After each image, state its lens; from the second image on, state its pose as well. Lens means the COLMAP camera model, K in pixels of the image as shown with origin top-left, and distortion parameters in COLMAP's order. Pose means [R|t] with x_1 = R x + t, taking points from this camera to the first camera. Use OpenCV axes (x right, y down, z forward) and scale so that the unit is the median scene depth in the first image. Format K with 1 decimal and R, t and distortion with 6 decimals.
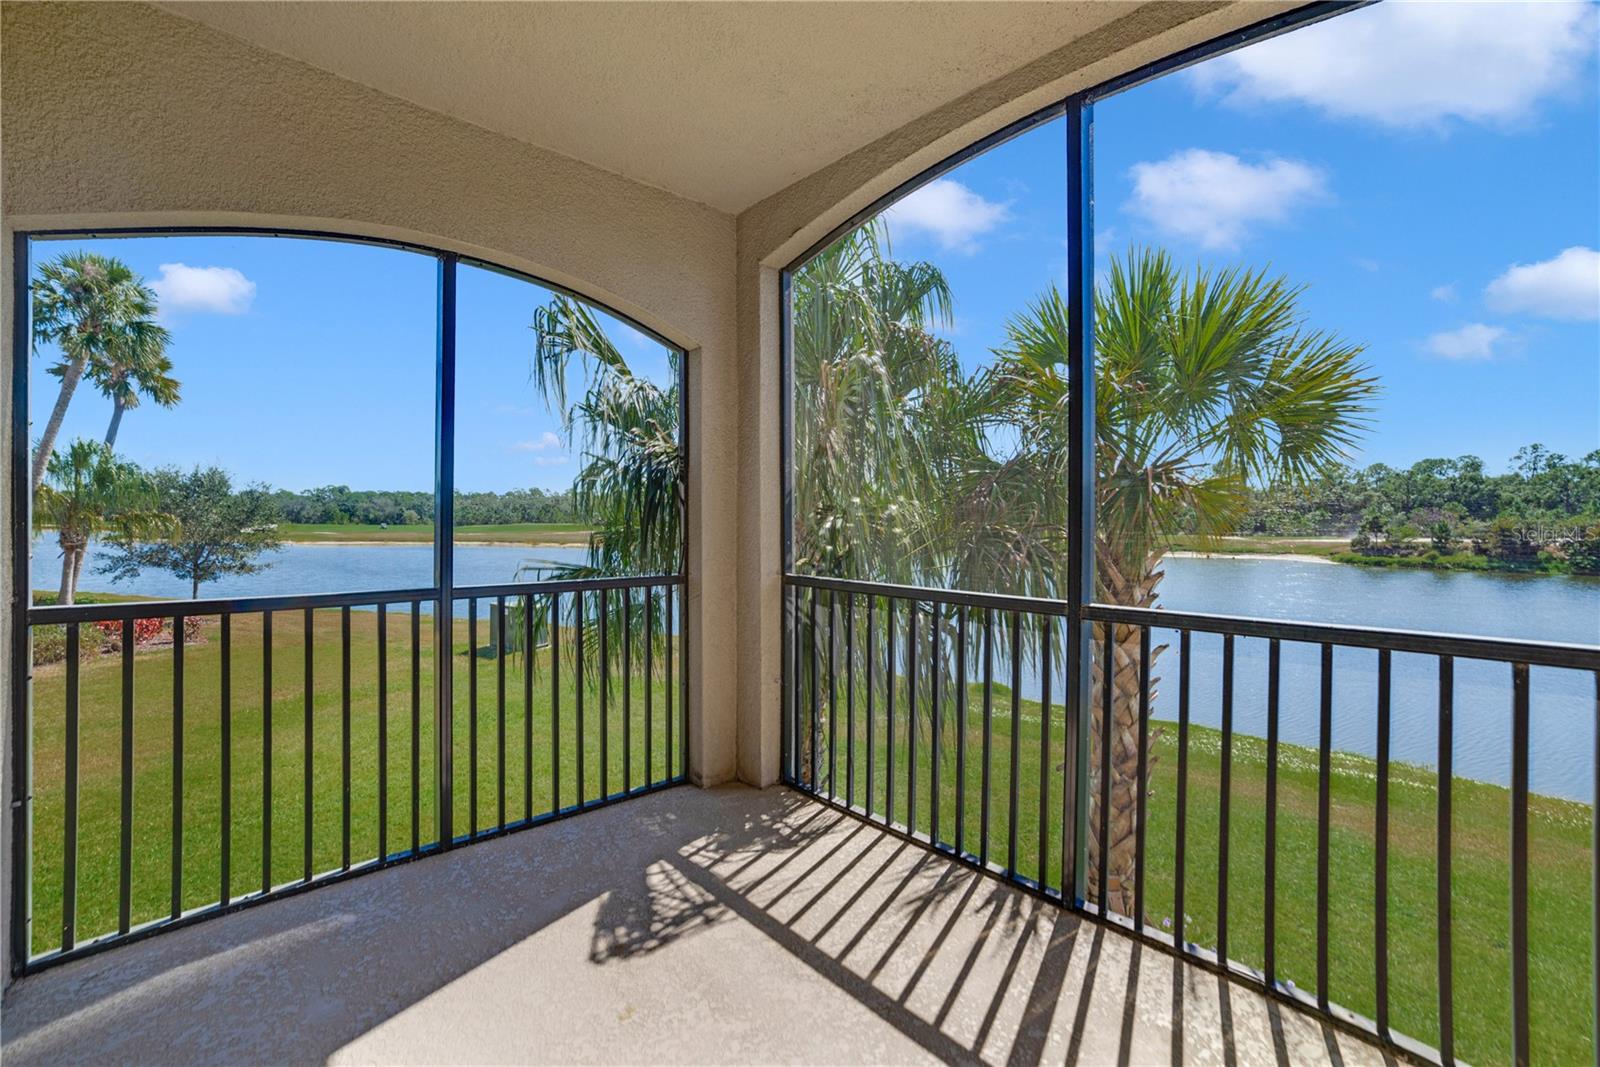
lens RADIAL K [[633.2, 0, 801.8], [0, 633.2, 516.8], [0, 0, 1]] dist [-0.079694, 0.031892]
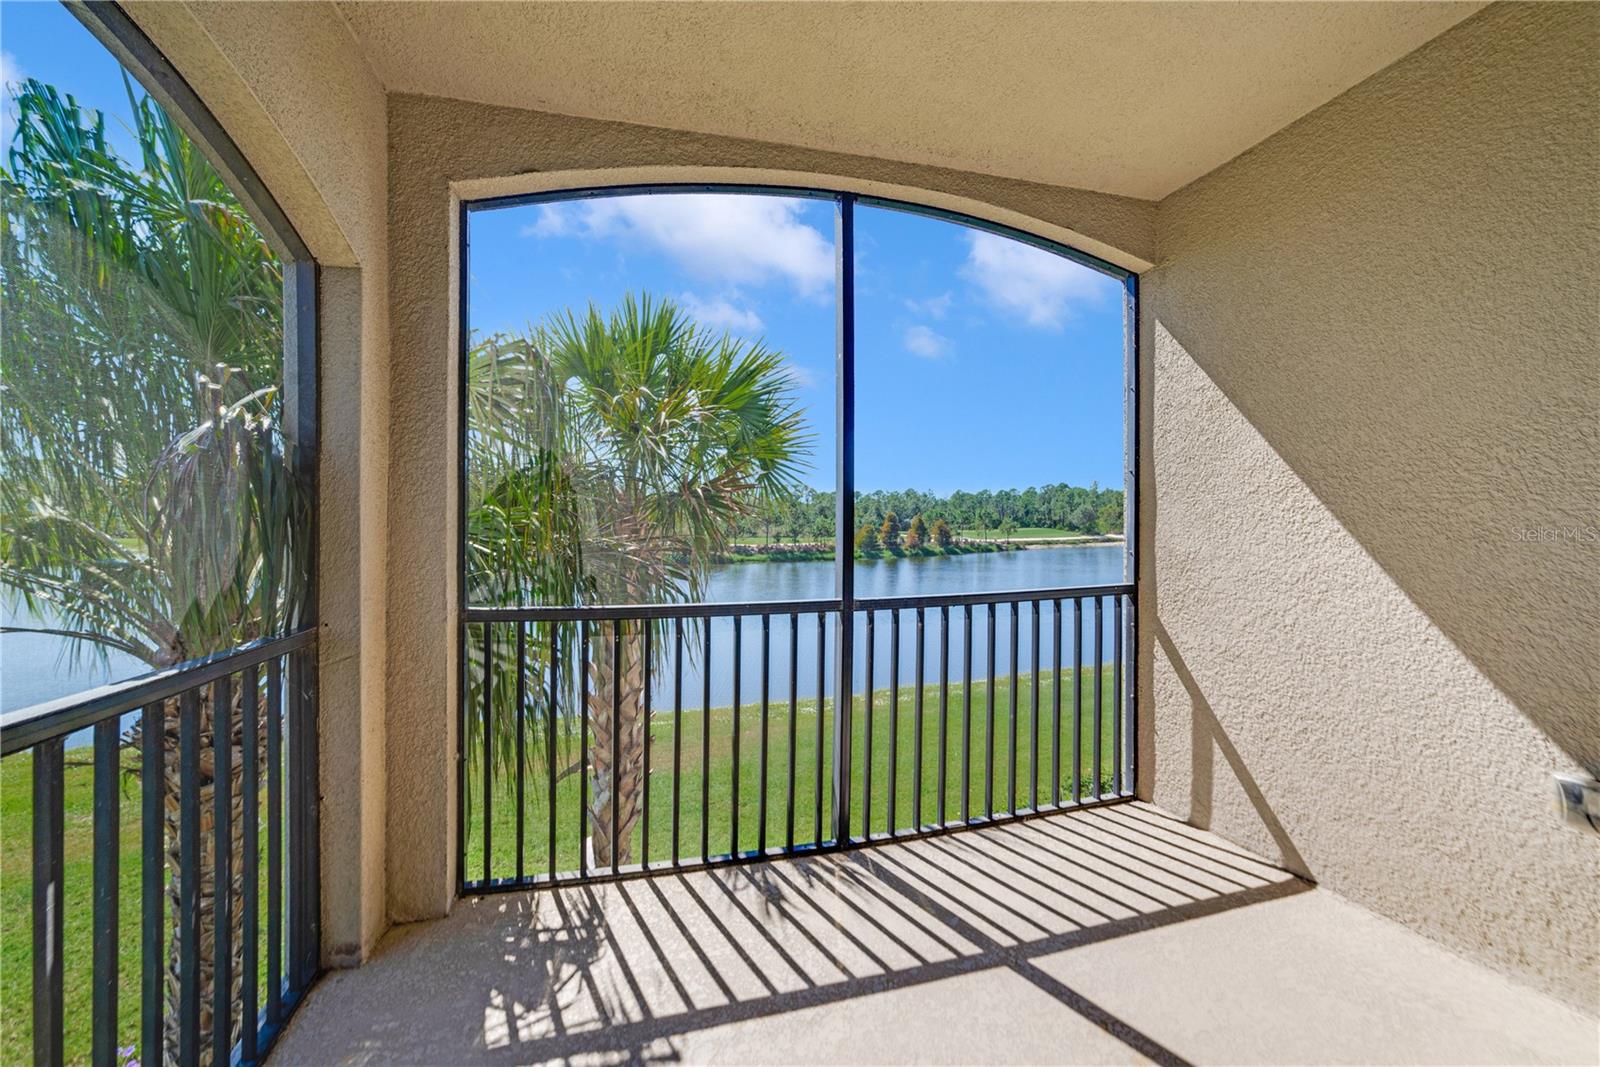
lens RADIAL K [[633.2, 0, 801.8], [0, 633.2, 516.8], [0, 0, 1]] dist [-0.079694, 0.031892]
pose [[0.470443, 0.016585, 0.882275, -0.694576], [-0.006530, 0.999861, -0.015313, -0.005284], [-0.882406, 0.001443, 0.470486, 0.472909]]
